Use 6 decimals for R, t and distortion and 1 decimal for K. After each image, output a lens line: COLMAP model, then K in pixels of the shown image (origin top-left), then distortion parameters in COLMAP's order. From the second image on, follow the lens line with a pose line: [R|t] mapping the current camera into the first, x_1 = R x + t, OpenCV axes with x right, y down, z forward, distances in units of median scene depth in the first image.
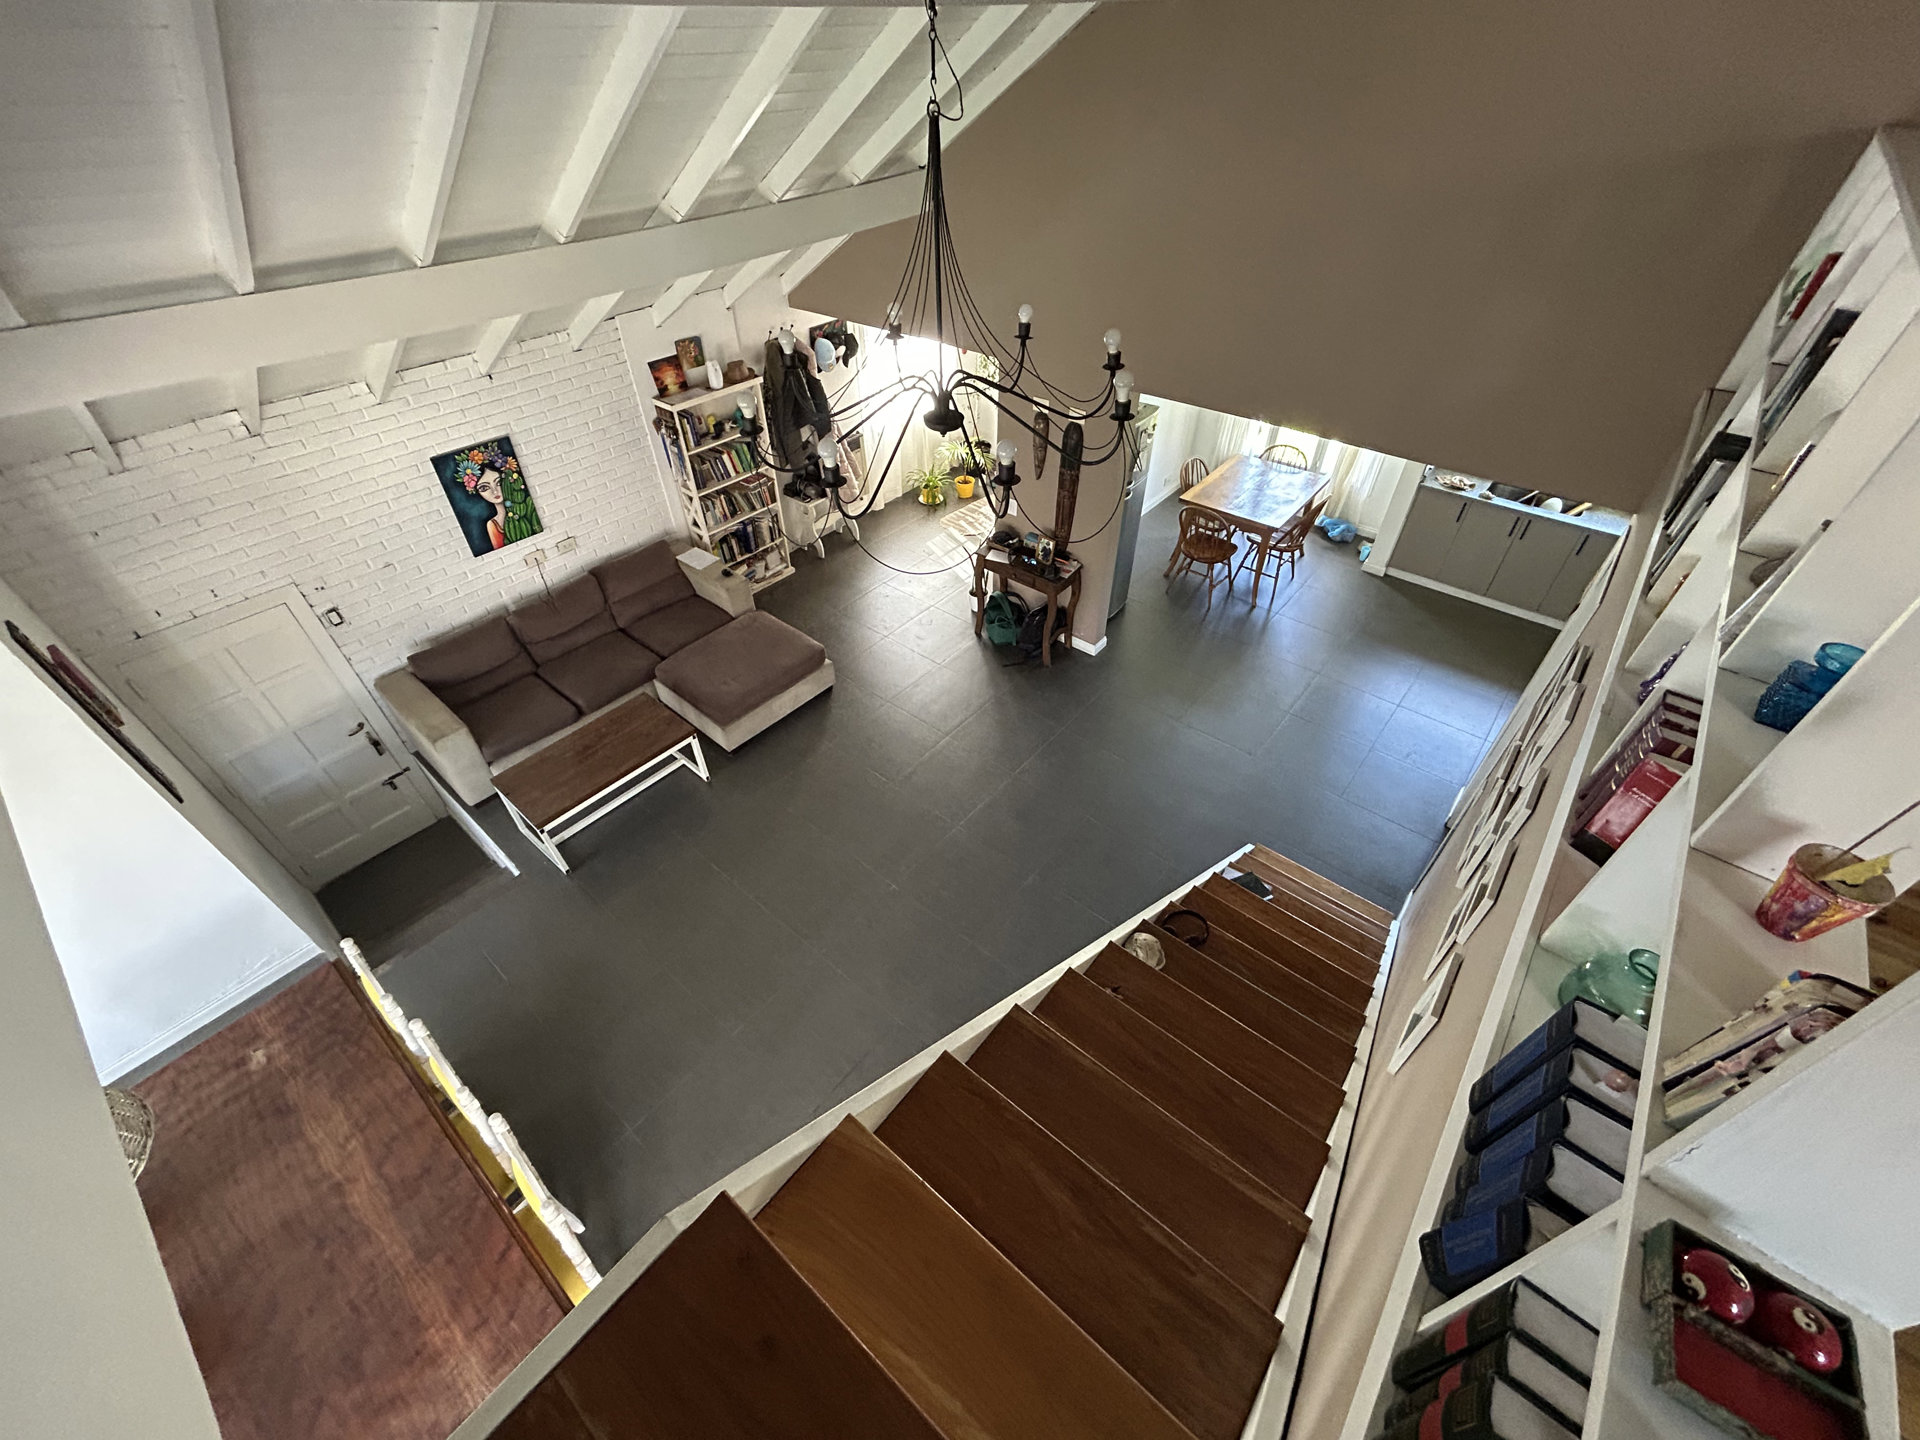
lens RADIAL K [[770.7, 0, 960.0], [0, 770.7, 720.0], [0, 0, 1]] dist [0.000662, 0.000022]
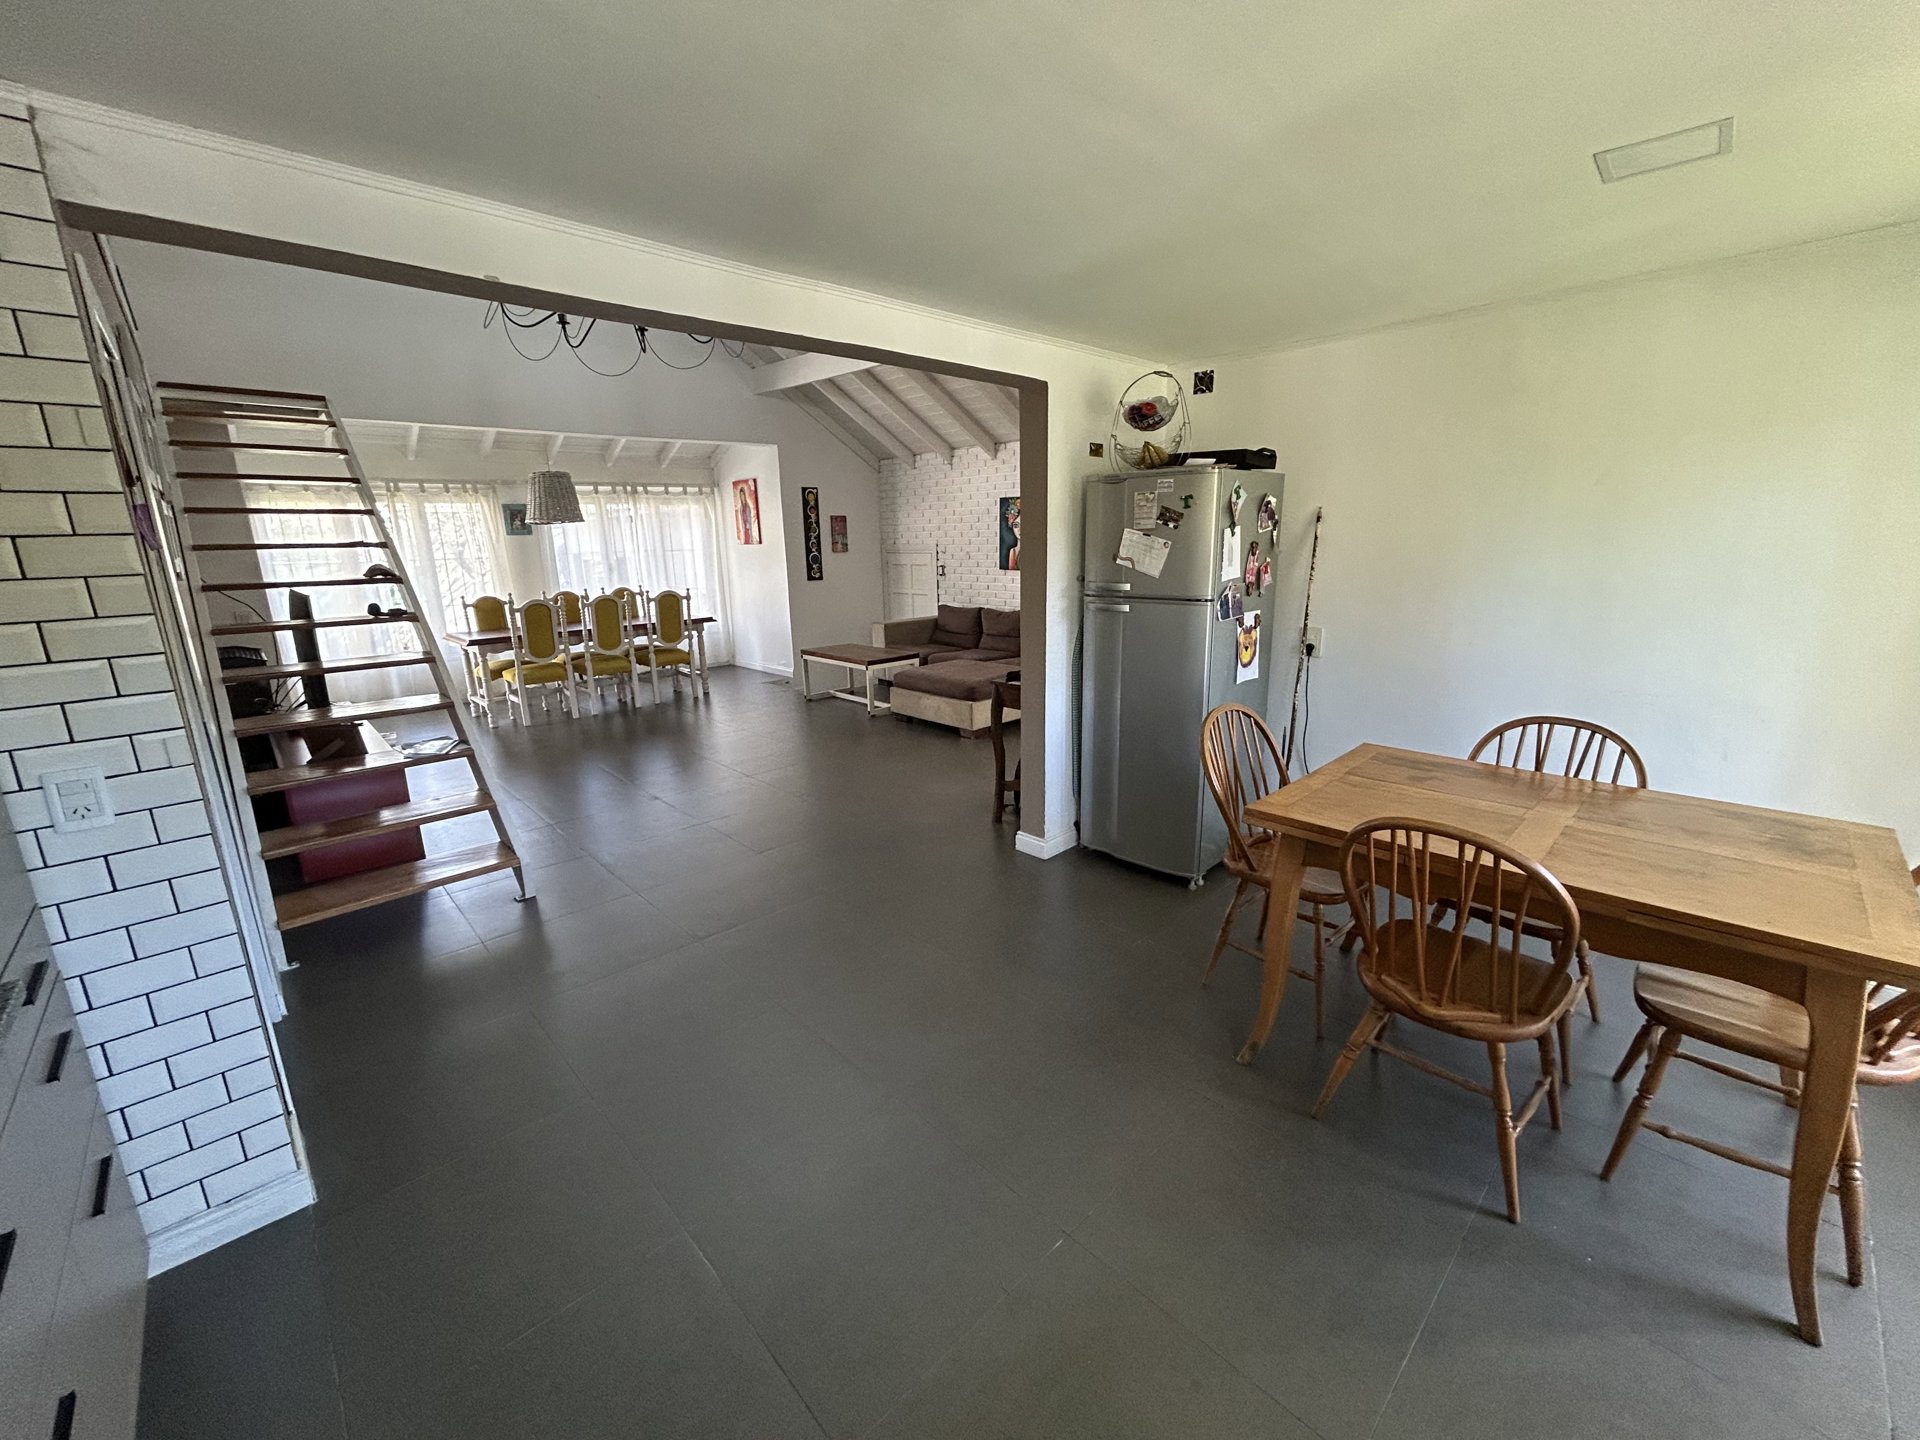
lens RADIAL K [[775.8, 0, 960.0], [0, 775.8, 720.0], [0, 0, 1]] dist [0.001472, 0.000315]
pose [[-0.110771, 0.242794, -0.963733, 0.886223], [-0.648153, 0.717458, 0.255248, -0.335204], [0.753411, 0.652920, 0.077894, 1.021023]]
